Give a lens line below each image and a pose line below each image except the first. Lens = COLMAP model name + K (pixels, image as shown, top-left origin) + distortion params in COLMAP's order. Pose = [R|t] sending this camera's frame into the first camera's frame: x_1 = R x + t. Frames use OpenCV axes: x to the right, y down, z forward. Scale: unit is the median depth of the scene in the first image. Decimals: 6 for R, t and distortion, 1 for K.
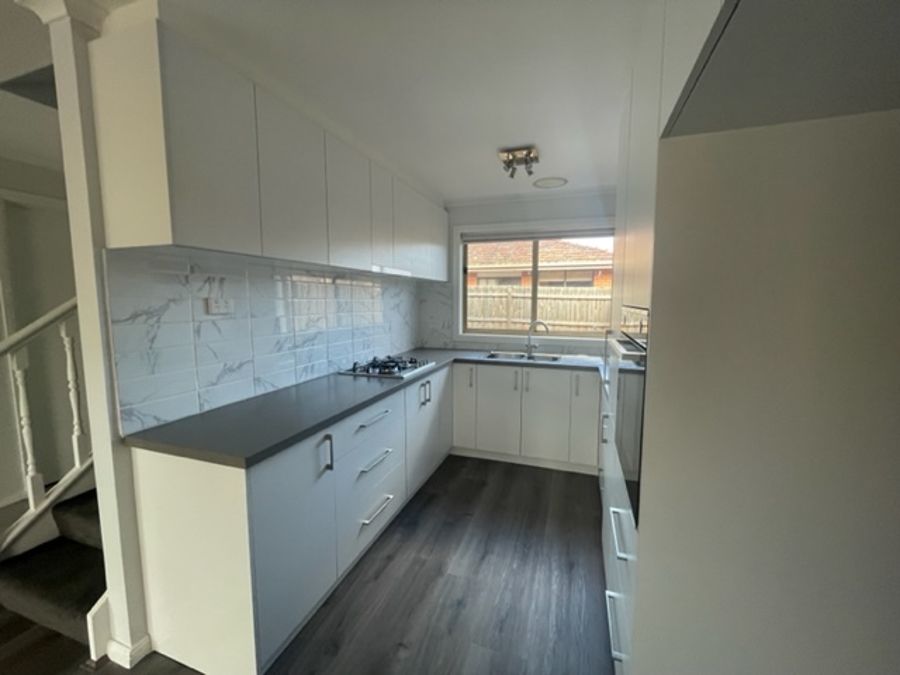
lens RADIAL K [[364.1, 0, 451.2], [0, 364.1, 337.8], [0, 0, 1]] dist [-0.001573, 0.000332]
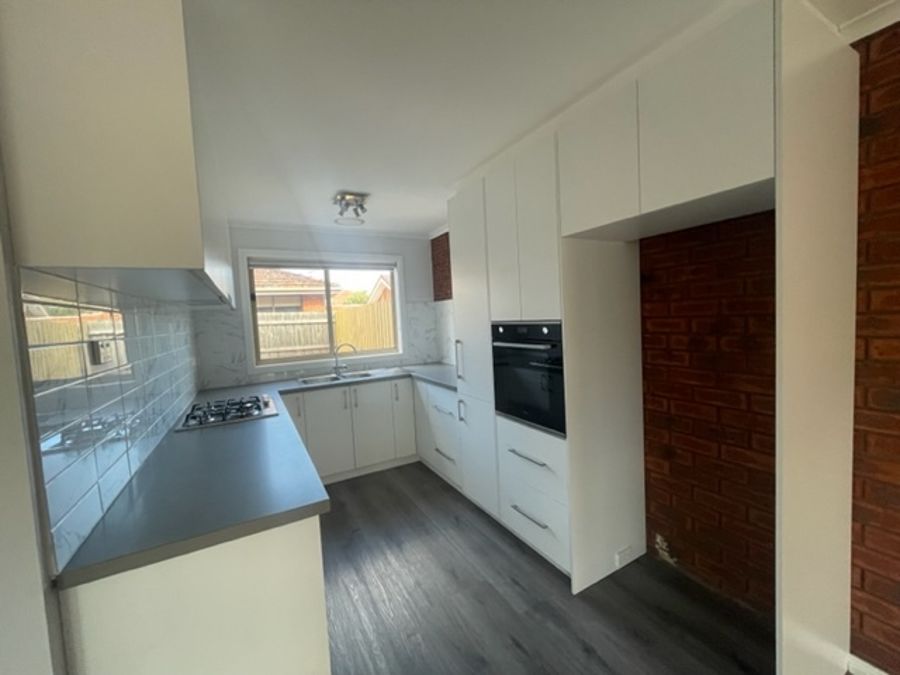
lens RADIAL K [[364.1, 0, 447.8], [0, 364.1, 341.1], [0, 0, 1]] dist [-0.001573, 0.000332]
pose [[0.664521, -0.086647, 0.742229, -0.320926], [0.128888, 0.991659, 0.000371, -0.012222], [-0.736071, 0.095418, 0.670146, 0.034934]]
